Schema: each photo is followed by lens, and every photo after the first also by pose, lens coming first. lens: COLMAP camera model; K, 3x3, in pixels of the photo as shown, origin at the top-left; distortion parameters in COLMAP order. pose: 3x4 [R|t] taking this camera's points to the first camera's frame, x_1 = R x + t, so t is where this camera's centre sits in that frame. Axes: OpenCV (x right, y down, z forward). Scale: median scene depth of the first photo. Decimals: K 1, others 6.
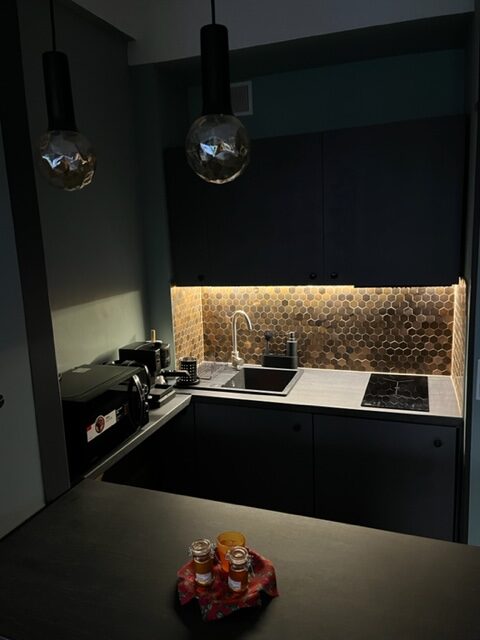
lens RADIAL K [[481.6, 0, 236.6], [0, 481.6, 317.5], [0, 0, 1]] dist [0.072915, -0.095353]
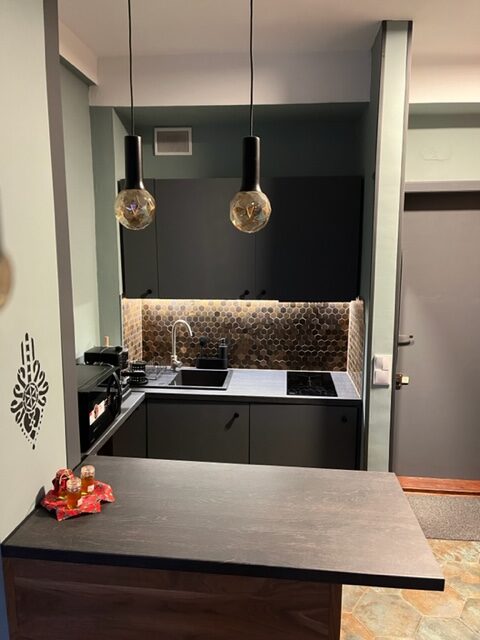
lens RADIAL K [[481.6, 0, 234.0], [0, 481.6, 317.1], [0, 0, 1]] dist [0.072915, -0.095353]
pose [[0.969829, 0.007674, 0.243666, -0.164760], [-0.000369, 0.999549, -0.030013, 0.014633], [-0.243787, 0.029018, 0.969395, -0.175154]]
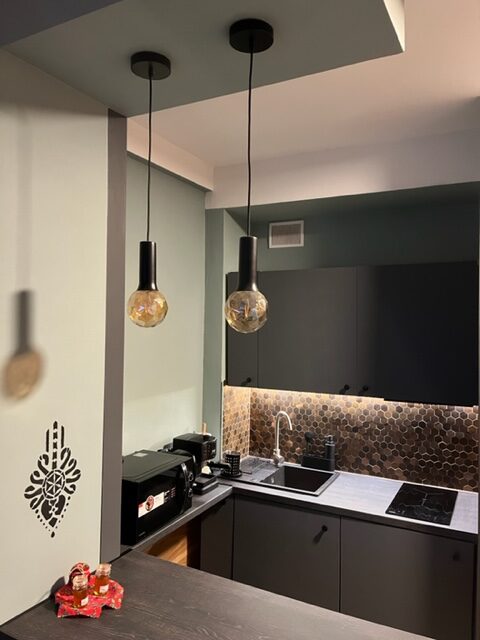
lens RADIAL K [[481.6, 0, 240.6], [0, 481.6, 314.8], [0, 0, 1]] dist [0.072915, -0.095353]
pose [[0.989883, 0.053467, -0.131428, 0.049110], [-0.077449, 0.979728, -0.184756, -0.021327], [0.118886, 0.193066, 0.973957, -0.156423]]
